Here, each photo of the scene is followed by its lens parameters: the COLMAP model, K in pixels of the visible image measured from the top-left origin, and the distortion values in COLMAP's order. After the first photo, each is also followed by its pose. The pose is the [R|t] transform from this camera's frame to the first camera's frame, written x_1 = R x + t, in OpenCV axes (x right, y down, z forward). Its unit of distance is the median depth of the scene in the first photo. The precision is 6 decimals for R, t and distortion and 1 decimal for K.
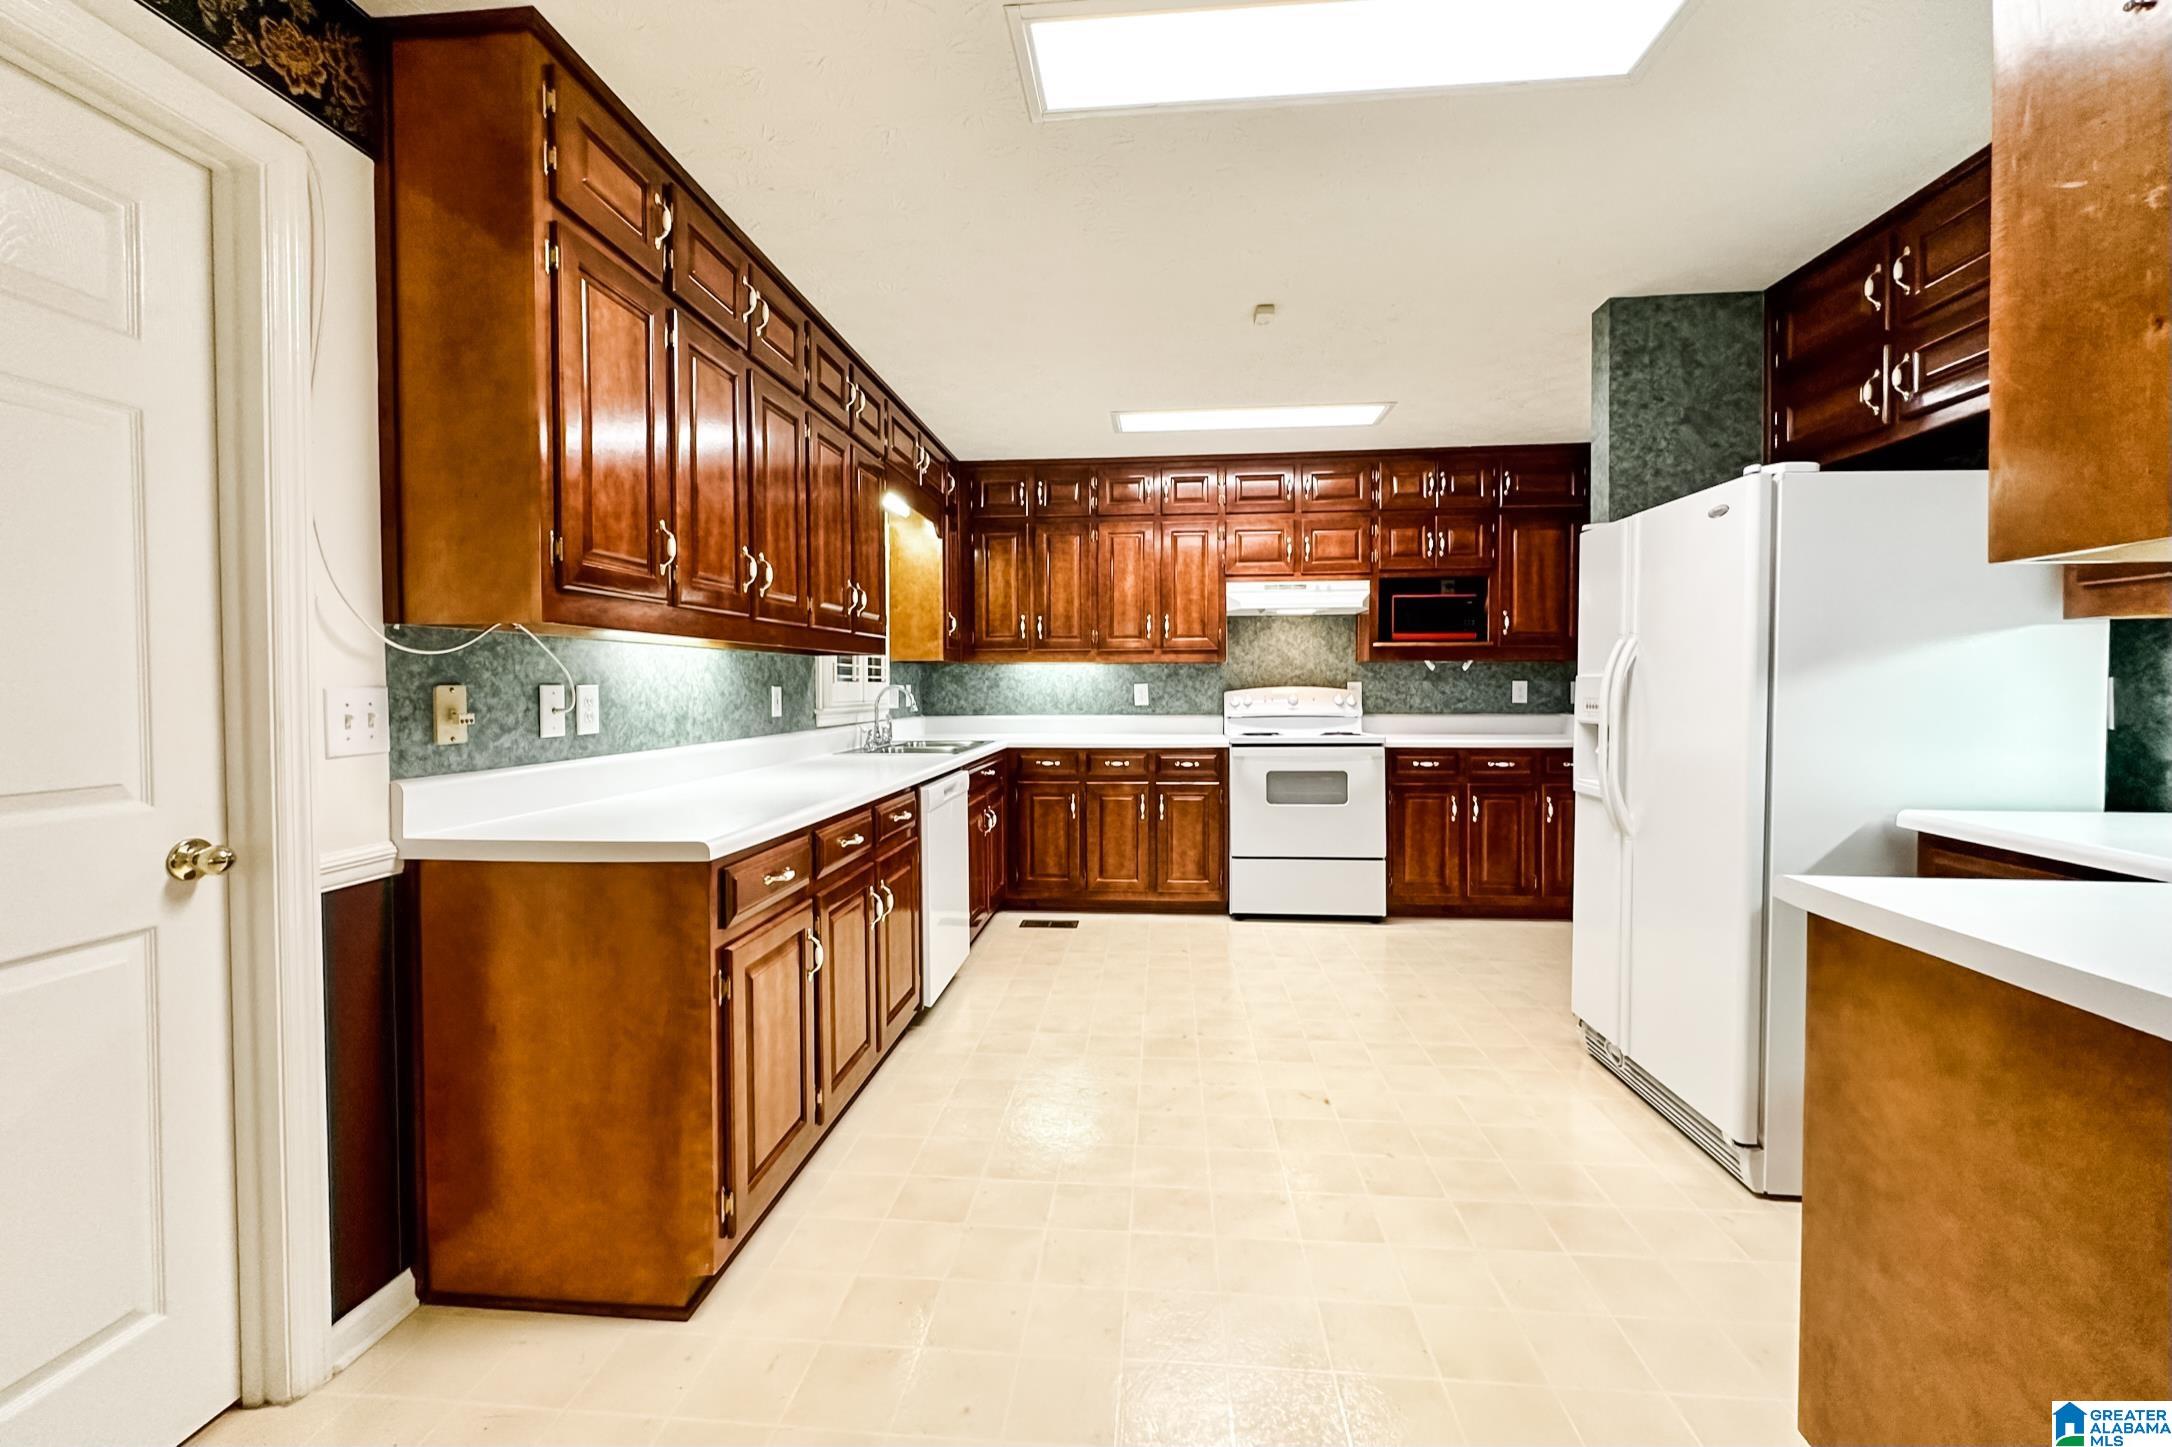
lens RADIAL K [[893.1, 0, 1089.6], [0, 893.1, 709.1], [0, 0, 1]] dist [-0.001165, -0.000016]
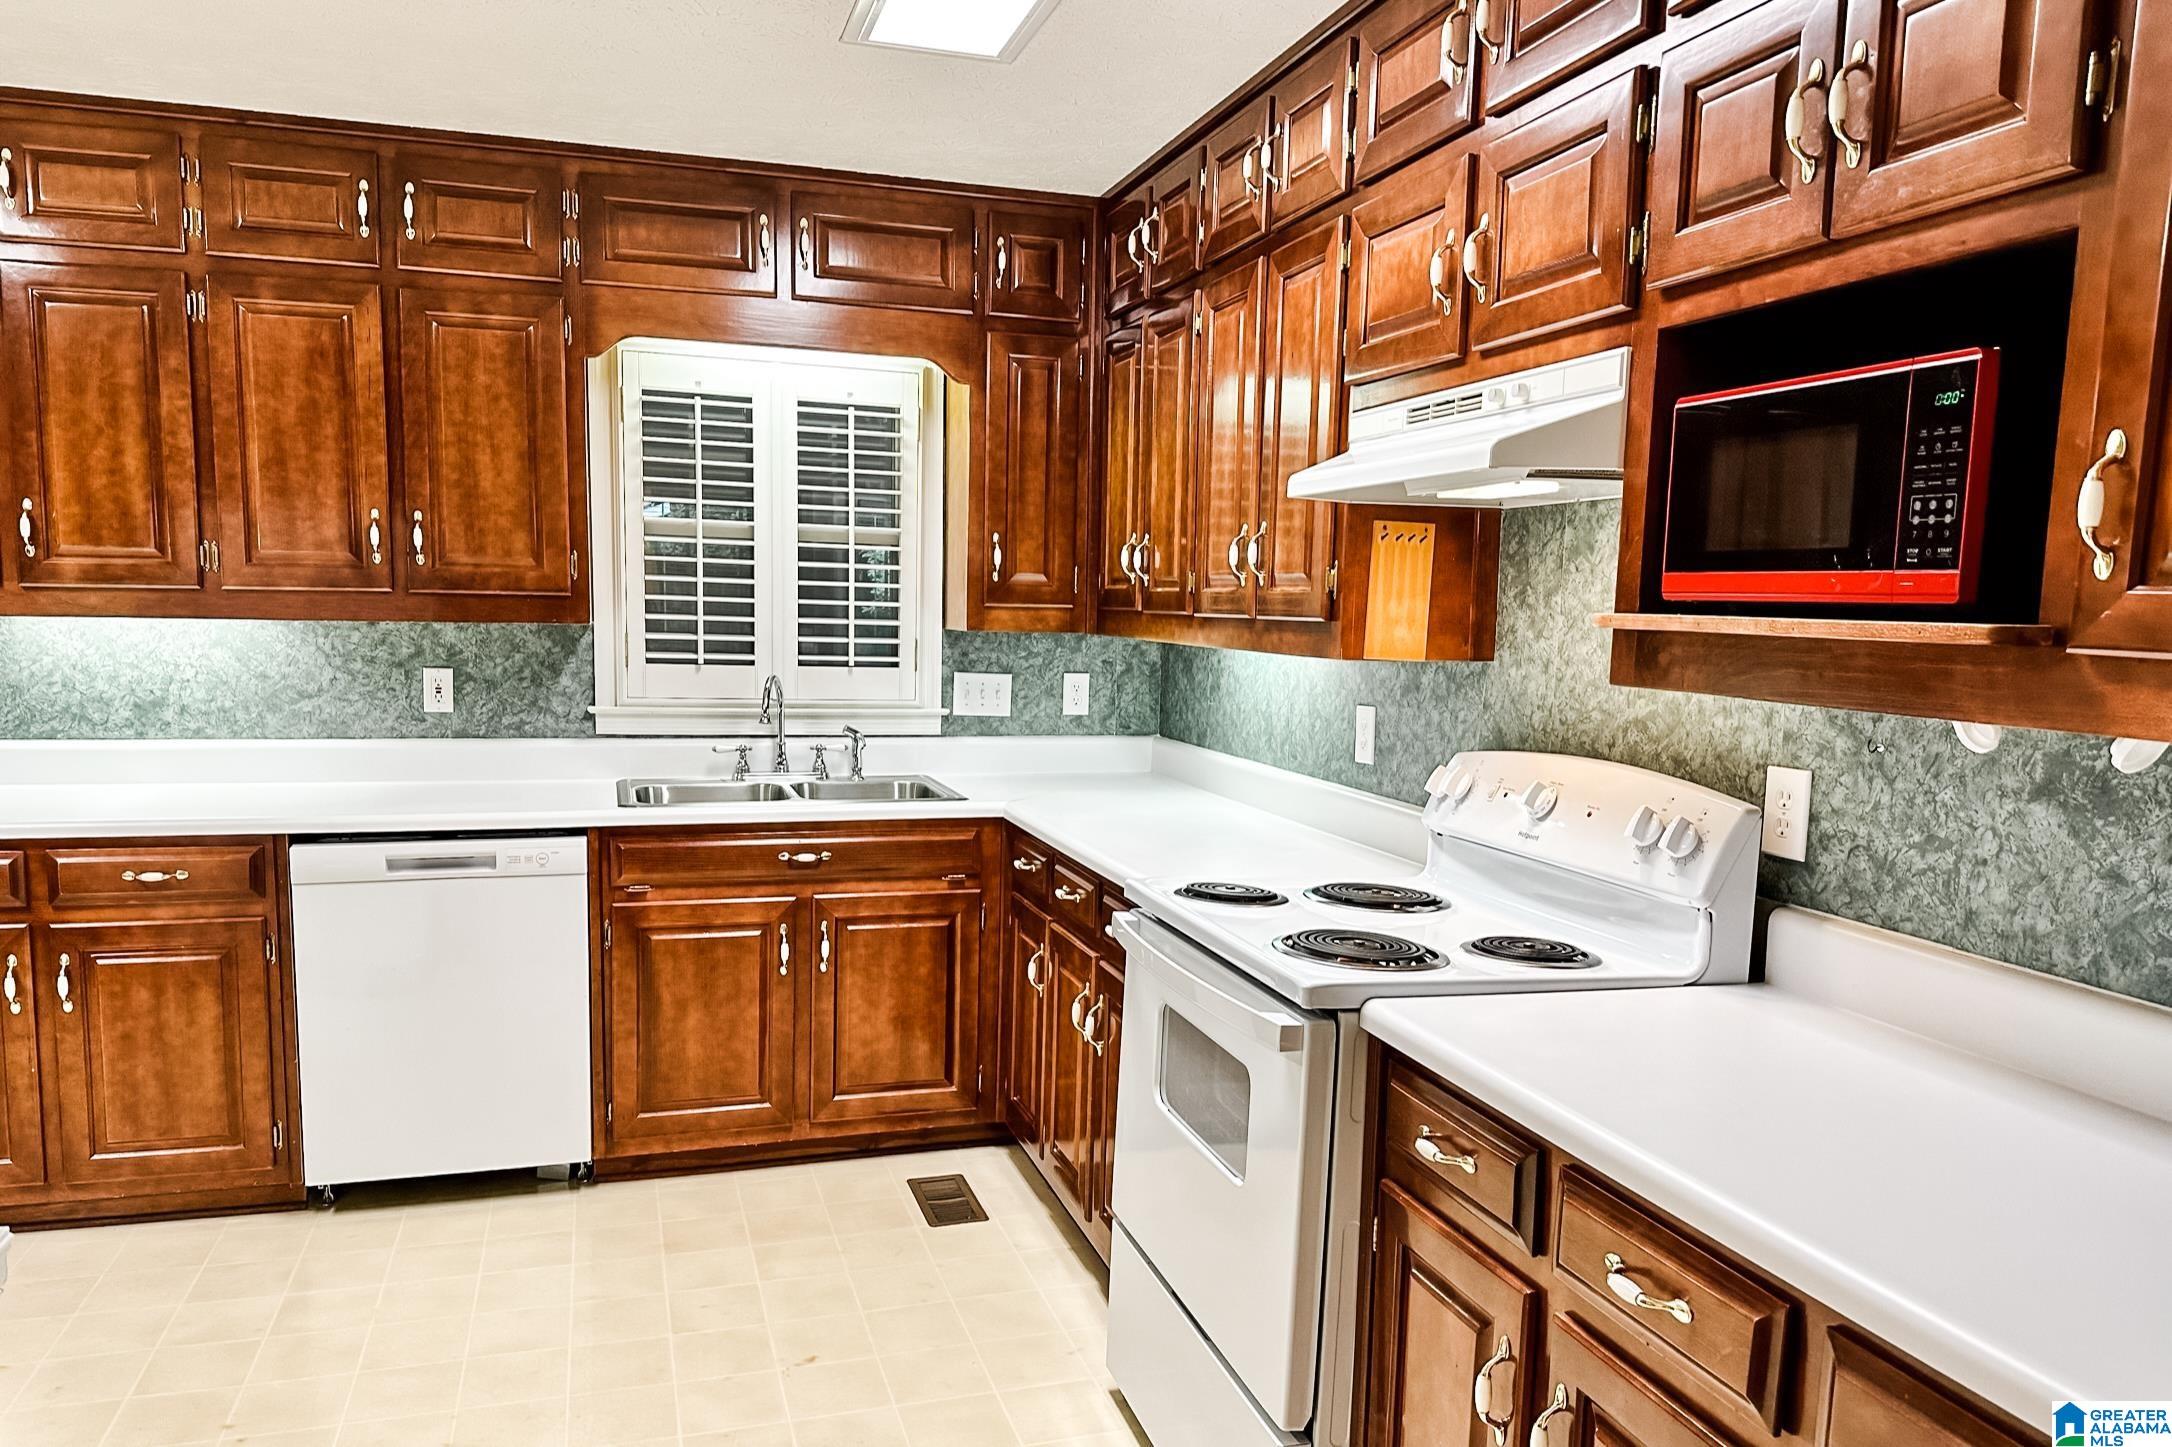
lens RADIAL K [[1537.0, 0, 1083.2], [0, 1537.0, 786.8], [0, 0, 1]] dist [0.076041, -0.120126]
pose [[0.371575, 0.127583, -0.919595, 0.656958], [-0.056533, 0.991784, 0.114755, -0.067560], [0.926680, 0.009347, 0.375735, 0.716386]]
